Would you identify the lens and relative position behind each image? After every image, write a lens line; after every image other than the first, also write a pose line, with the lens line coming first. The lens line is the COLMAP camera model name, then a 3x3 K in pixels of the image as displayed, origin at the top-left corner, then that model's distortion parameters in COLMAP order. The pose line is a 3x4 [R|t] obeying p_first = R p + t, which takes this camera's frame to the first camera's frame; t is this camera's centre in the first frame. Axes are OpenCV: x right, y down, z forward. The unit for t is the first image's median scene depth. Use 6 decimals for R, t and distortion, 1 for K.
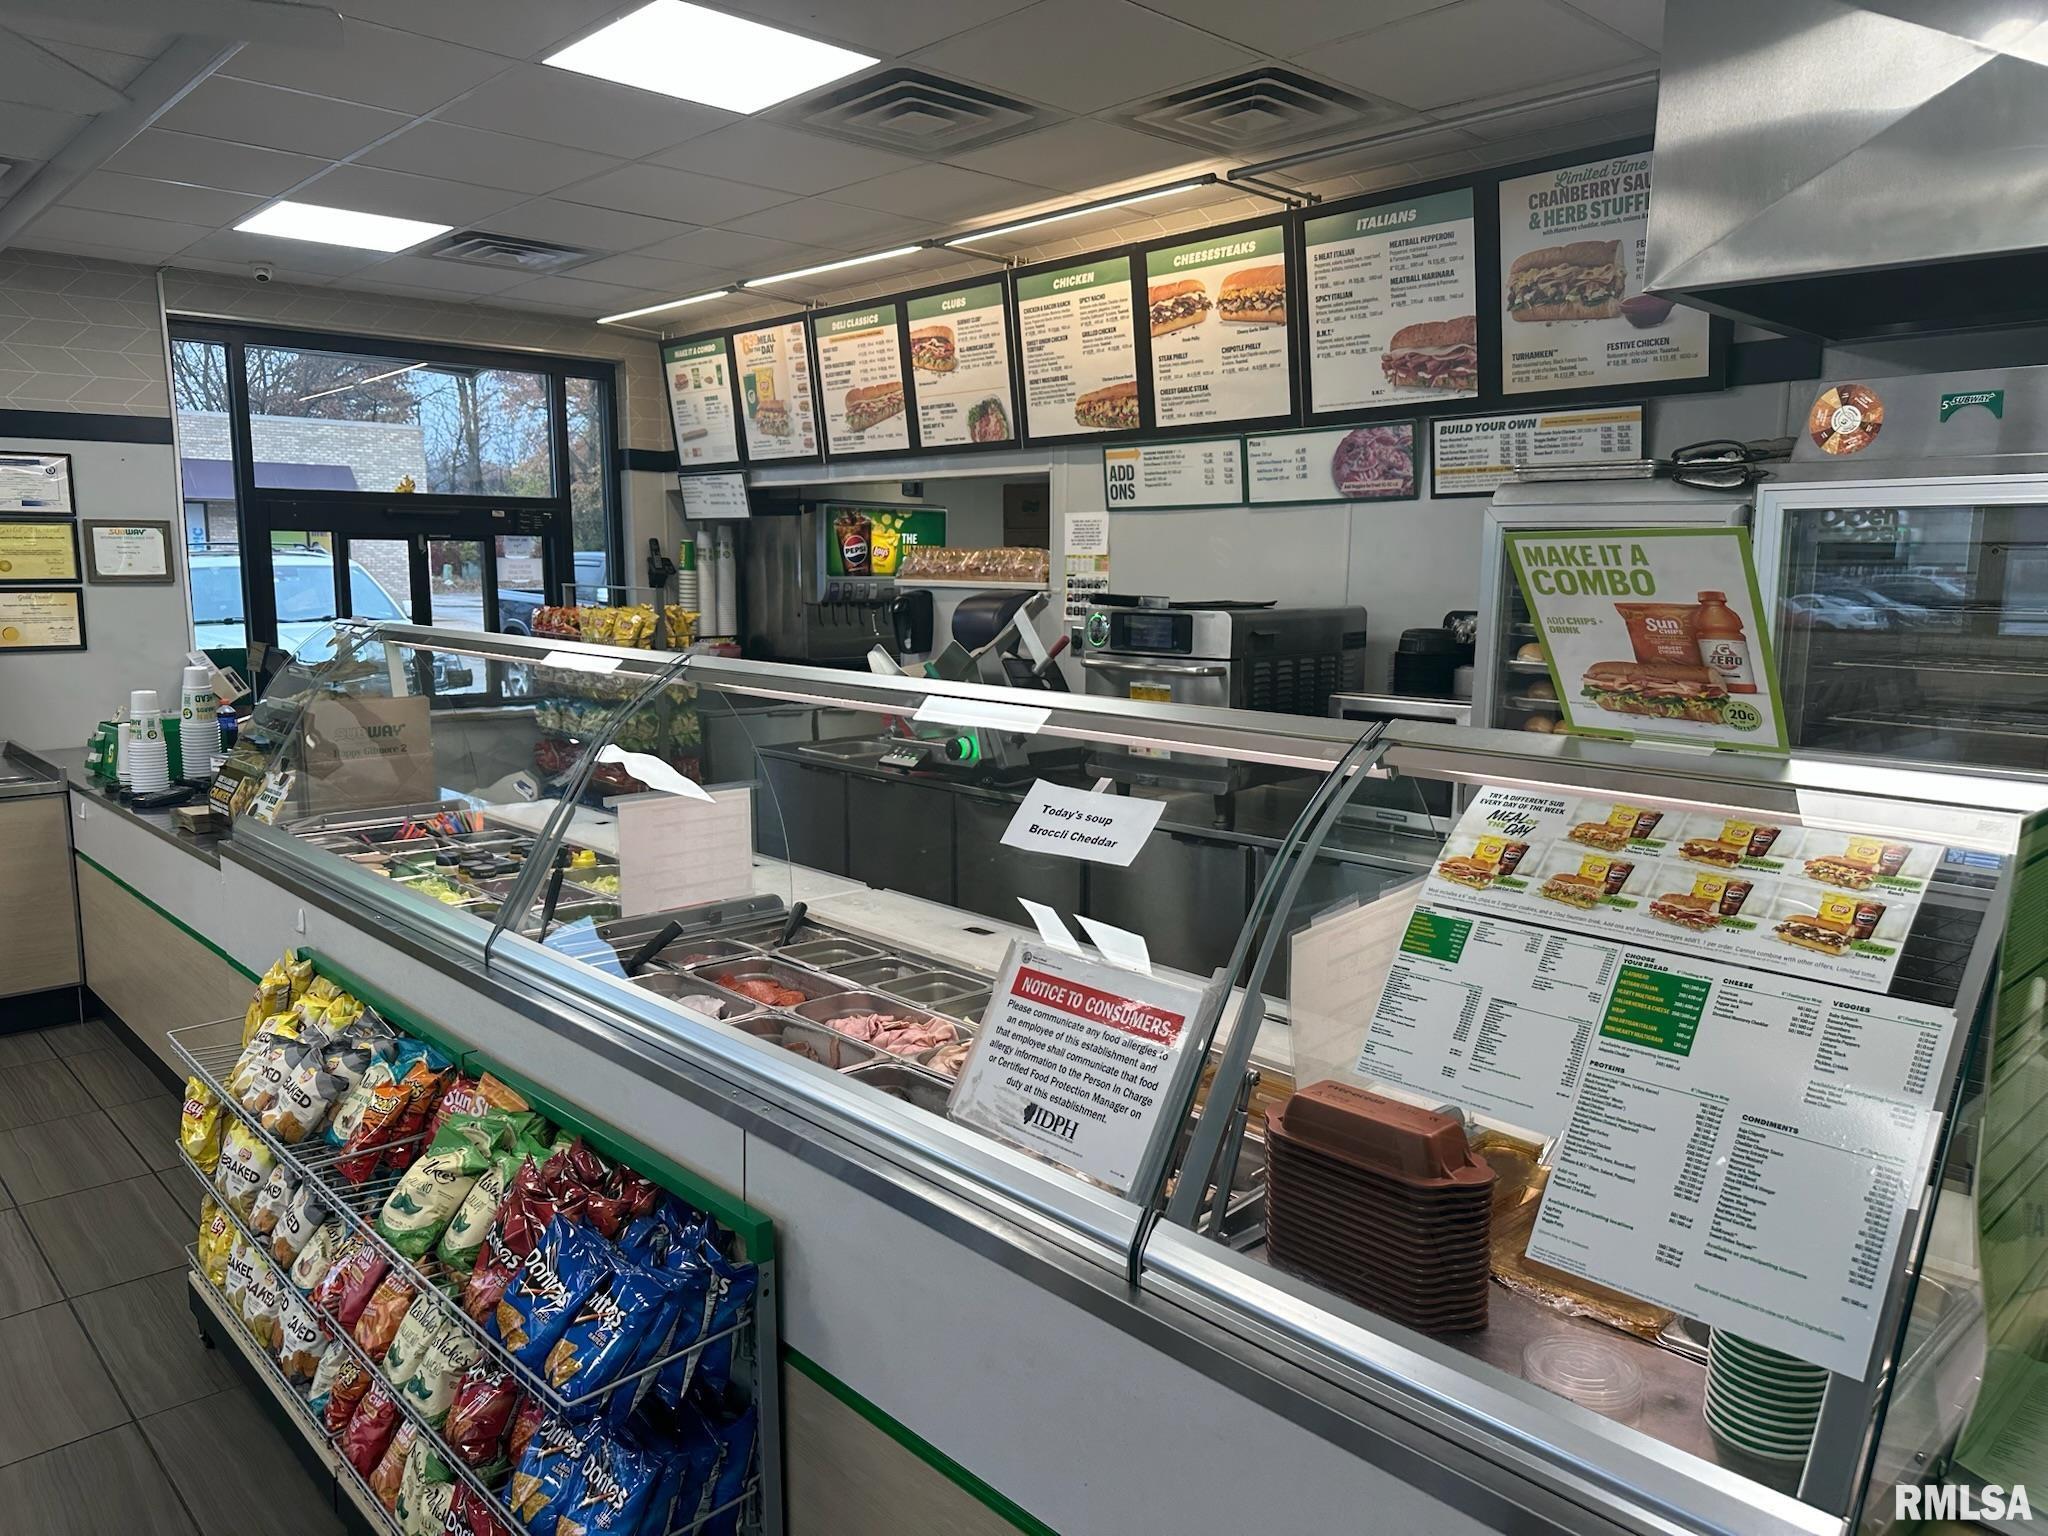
lens RADIAL K [[1439.7, 0, 1031.1], [0, 1439.7, 794.8], [0, 0, 1]] dist [0.062235, -0.076736]
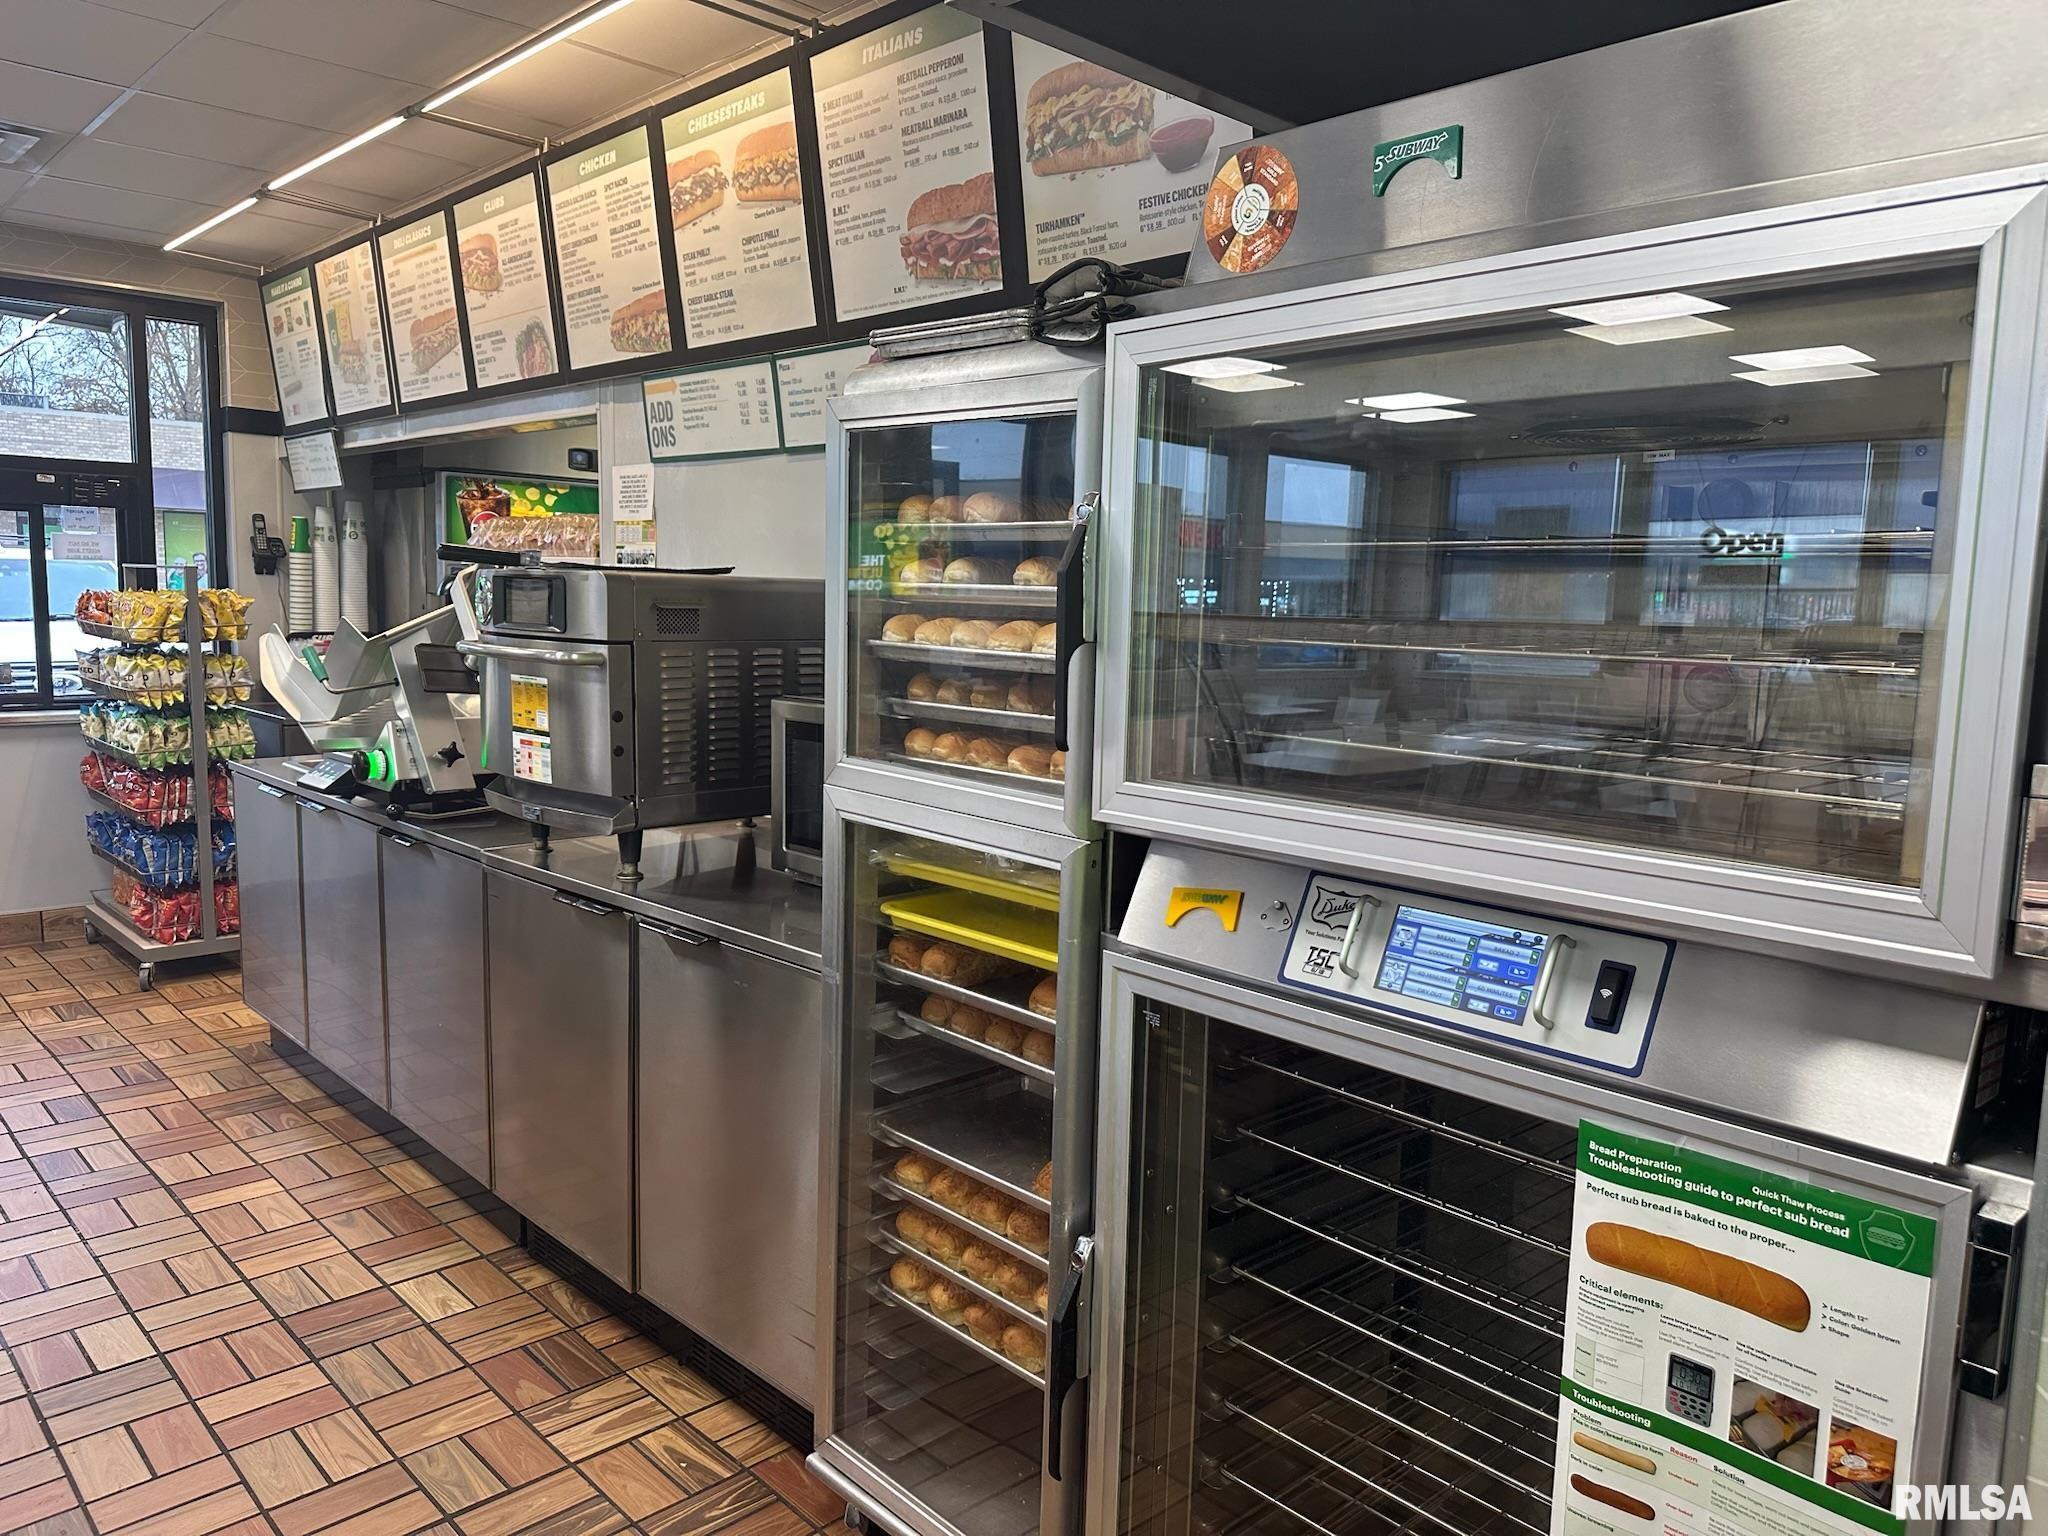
lens RADIAL K [[1439.7, 0, 1022.6], [0, 1439.7, 778.8], [0, 0, 1]] dist [0.062235, -0.076736]
pose [[0.999775, 0.018022, 0.011147, 0.281157], [-0.017657, 0.999331, -0.032016, -0.007437], [-0.011717, 0.031812, 0.999425, 0.261517]]
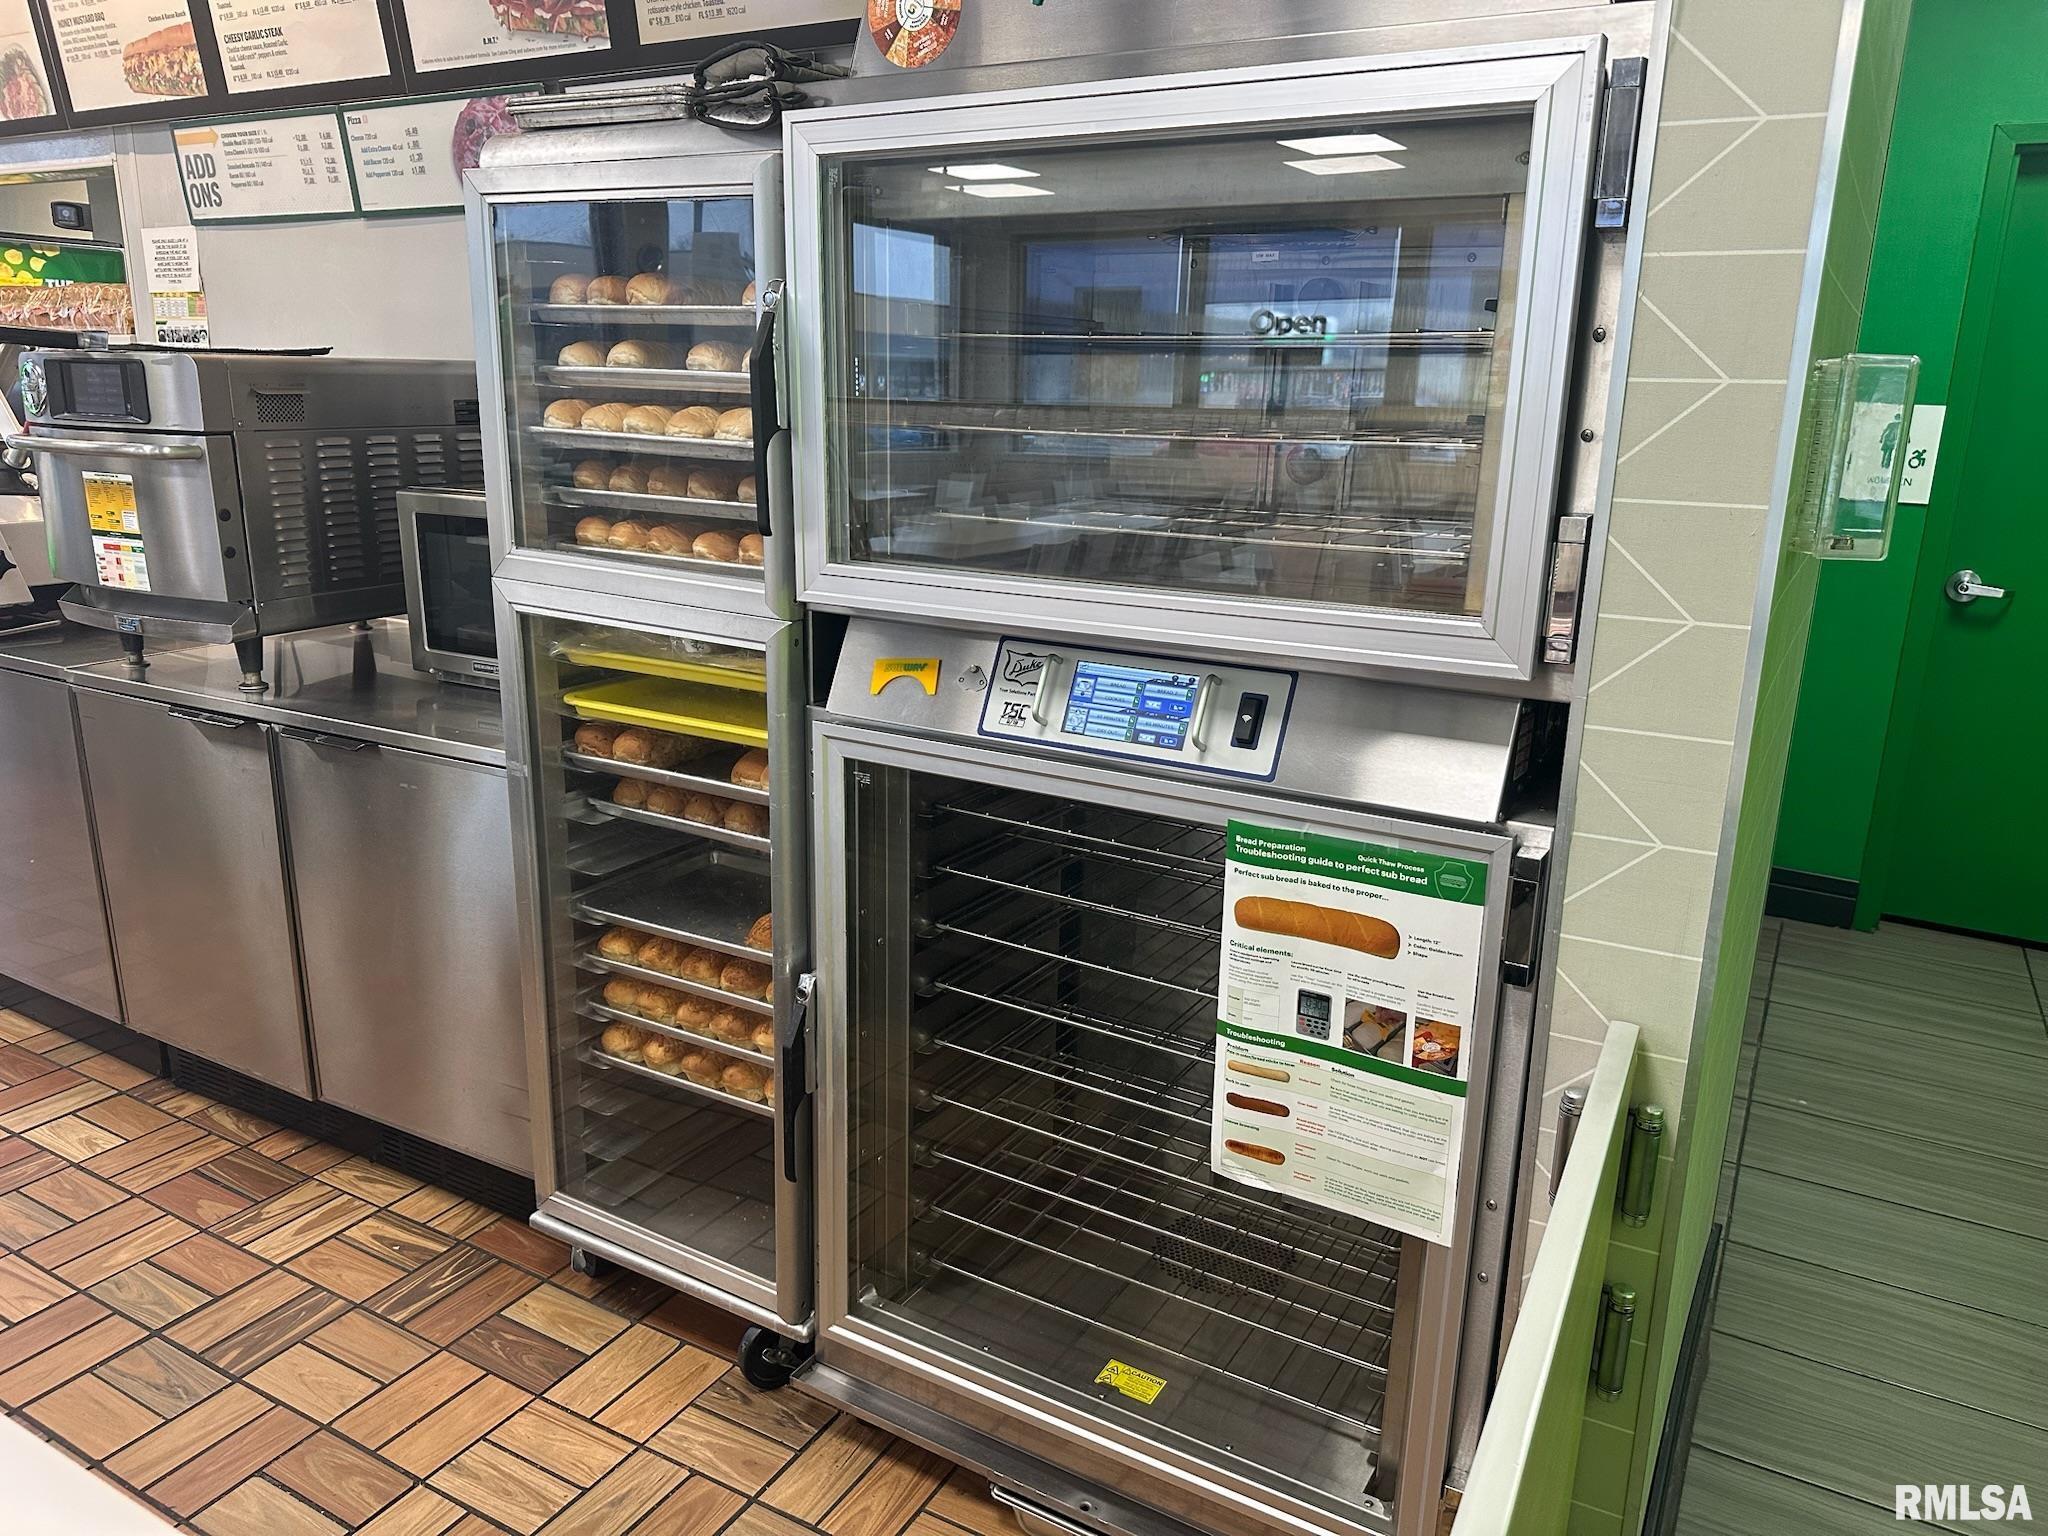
lens RADIAL K [[1439.7, 0, 1015.9], [0, 1439.7, 781.5], [0, 0, 1]] dist [0.062235, -0.076736]
pose [[0.956973, -0.063215, 0.283206, 0.245597], [0.030666, 0.992548, 0.117928, -0.004306], [-0.288551, -0.104170, 0.951781, 0.227961]]
